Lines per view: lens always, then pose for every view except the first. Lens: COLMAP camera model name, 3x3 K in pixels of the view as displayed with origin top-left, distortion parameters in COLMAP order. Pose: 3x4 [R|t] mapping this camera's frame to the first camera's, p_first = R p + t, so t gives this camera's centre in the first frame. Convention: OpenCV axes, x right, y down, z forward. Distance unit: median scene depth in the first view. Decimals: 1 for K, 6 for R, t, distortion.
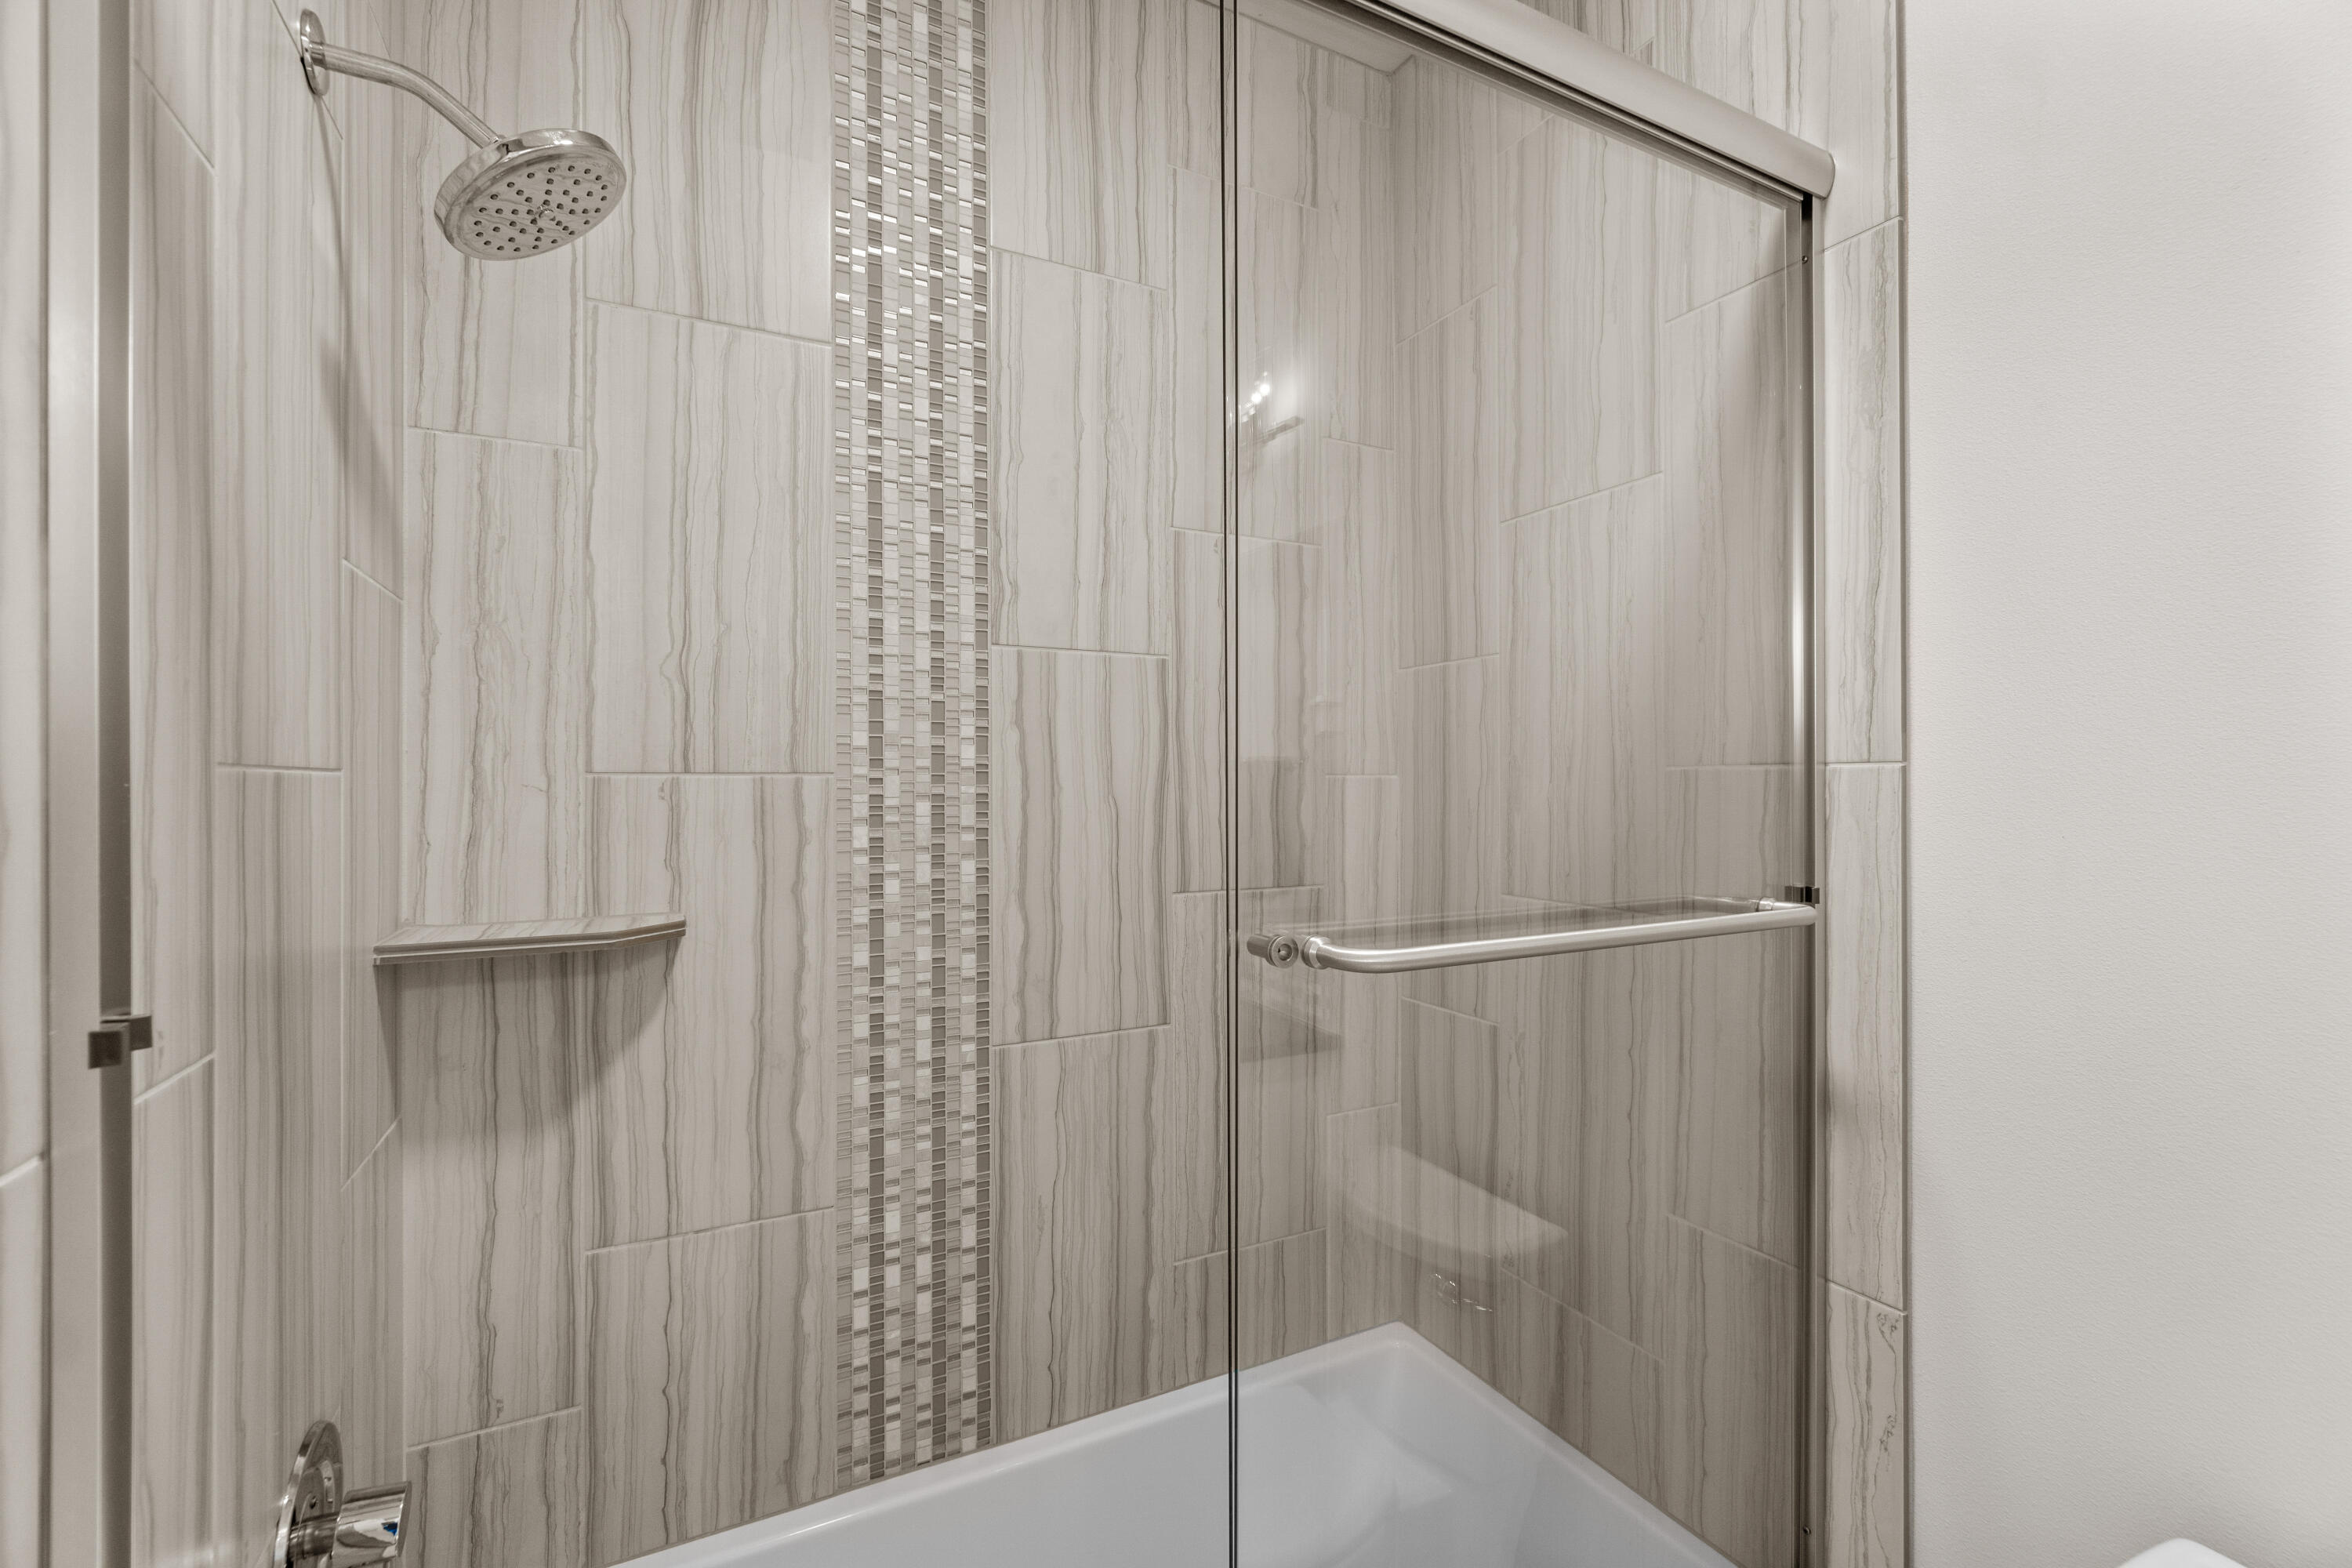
lens RADIAL K [[991.5, 0, 1170.0], [0, 991.5, 777.5], [0, 0, 1]] dist [-0.007783, 0.000401]
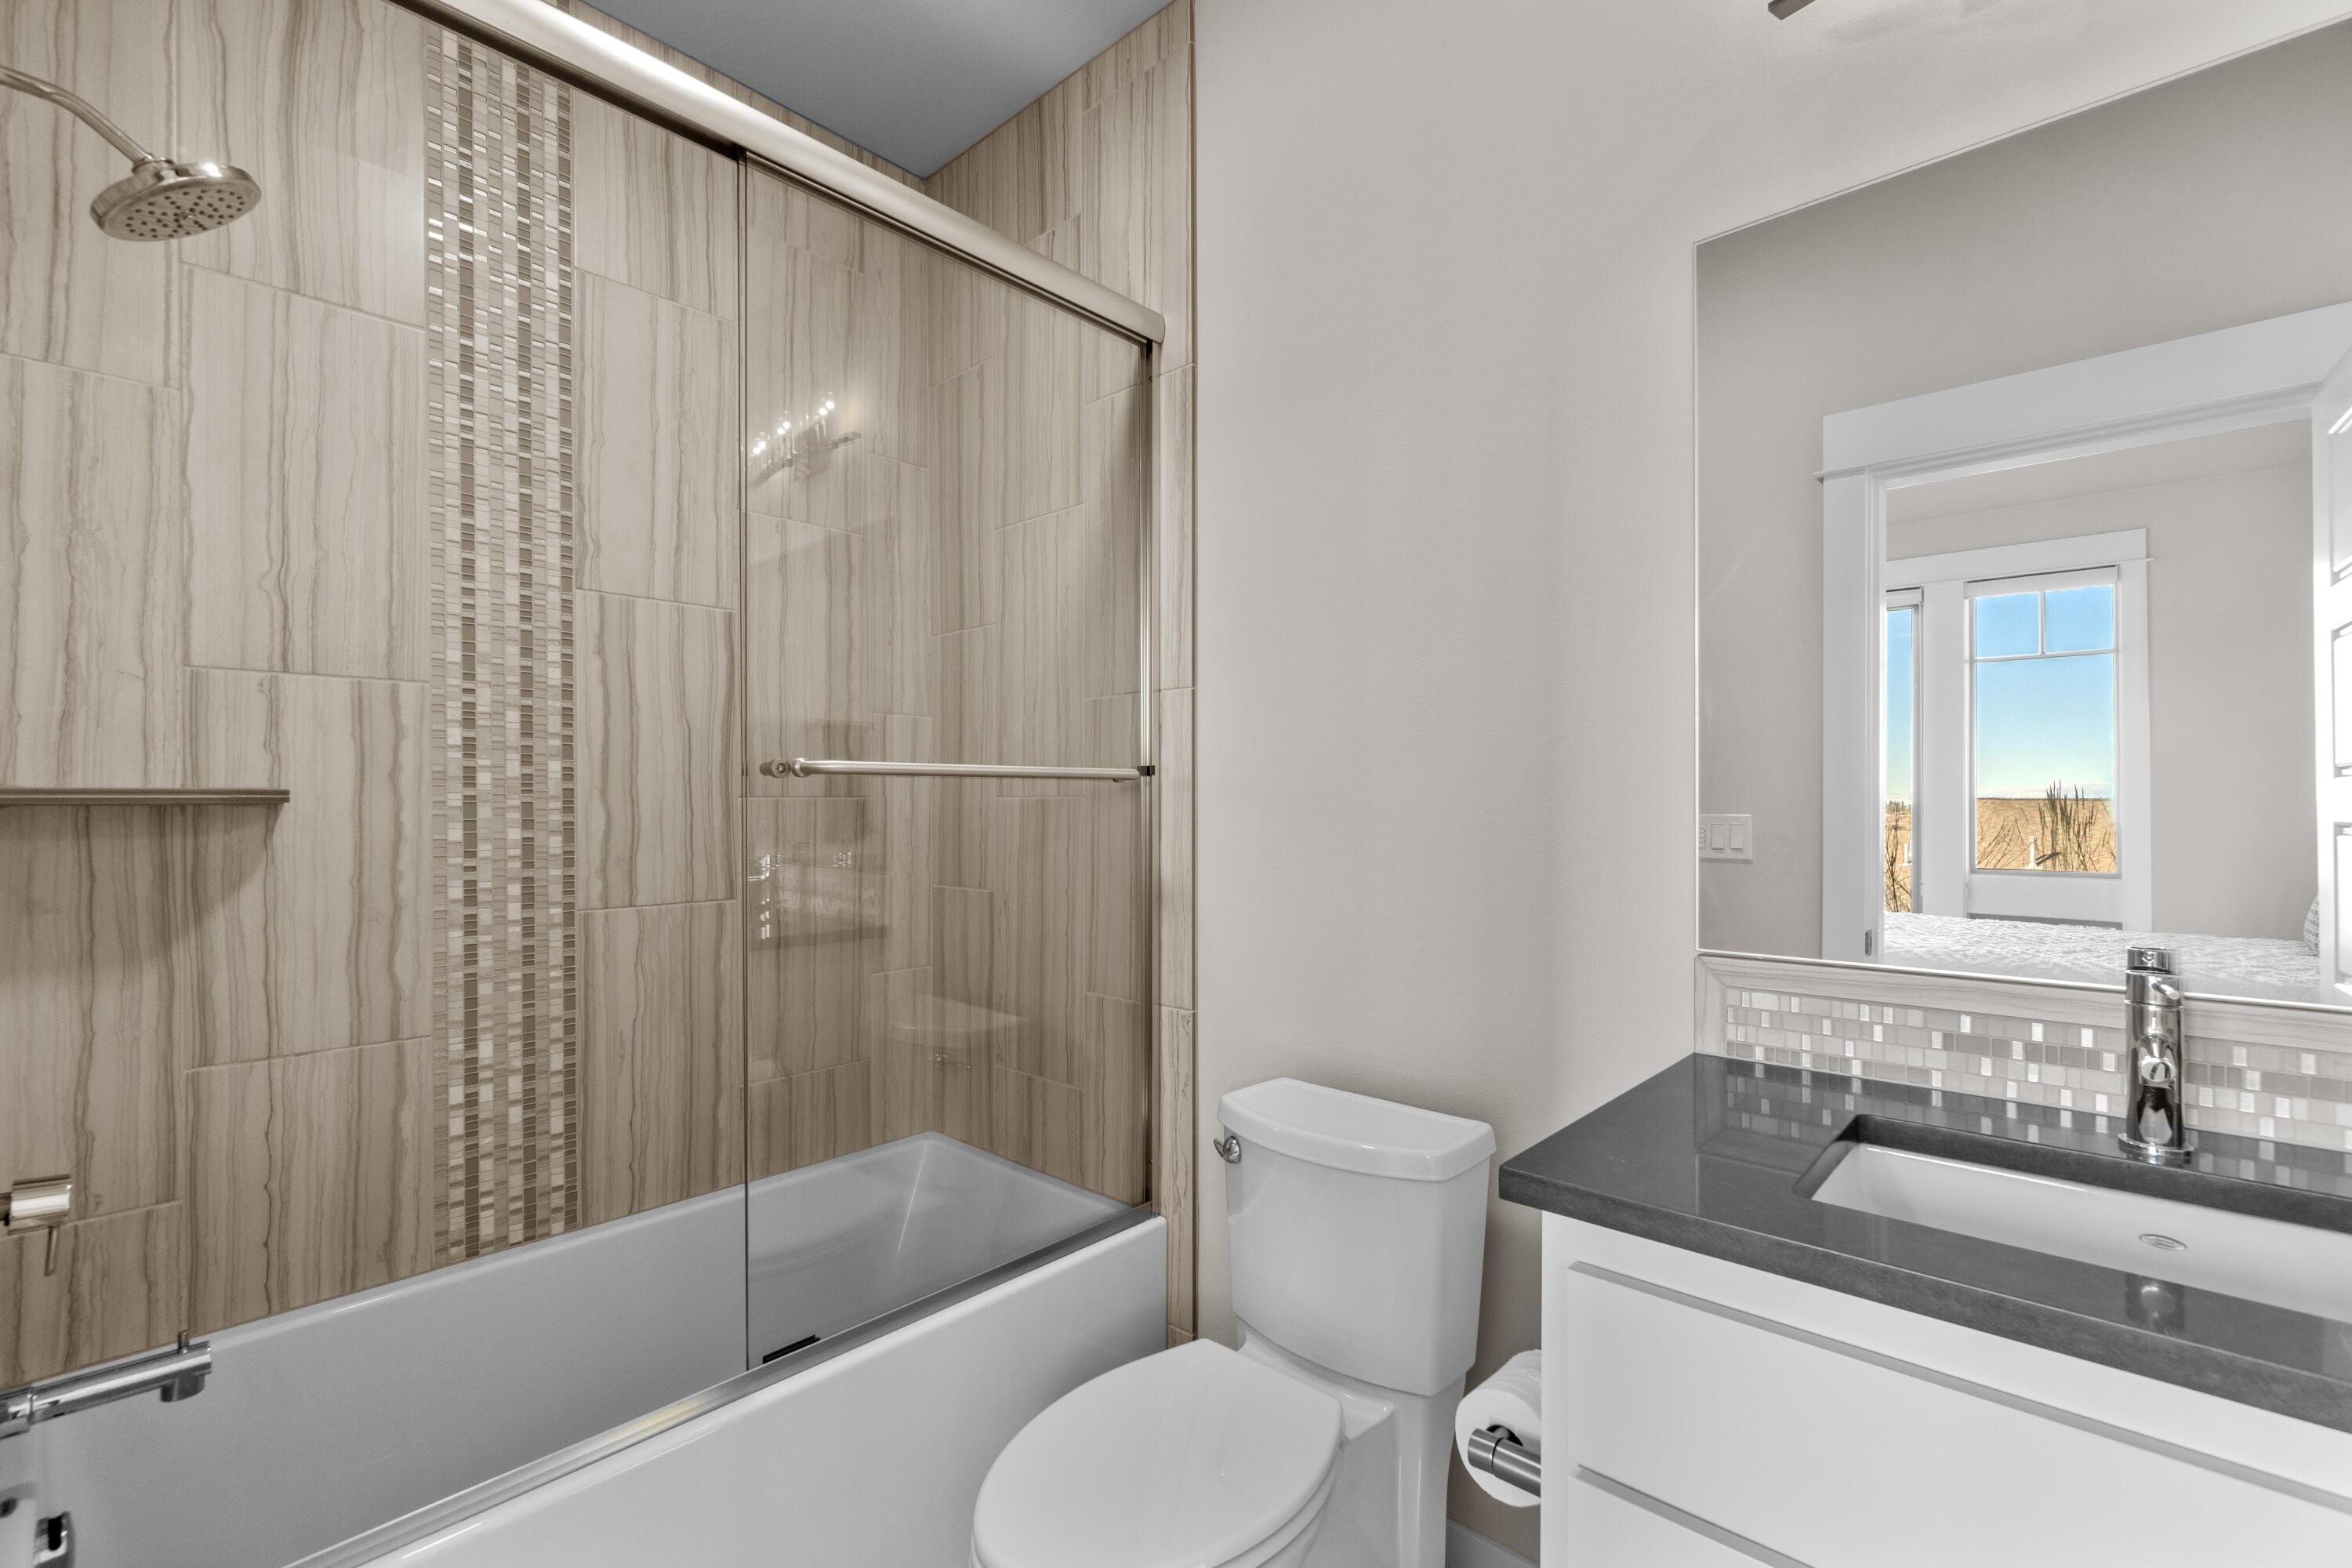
lens RADIAL K [[1013.8, 0, 1182.6], [0, 1013.8, 803.1], [0, 0, 1]] dist [-0.008793, 0.001541]
pose [[0.935121, -0.001908, 0.354324, 0.087578], [-0.000205, 0.999982, 0.005924, 0.135735], [-0.354329, -0.005612, 0.935104, -0.487537]]
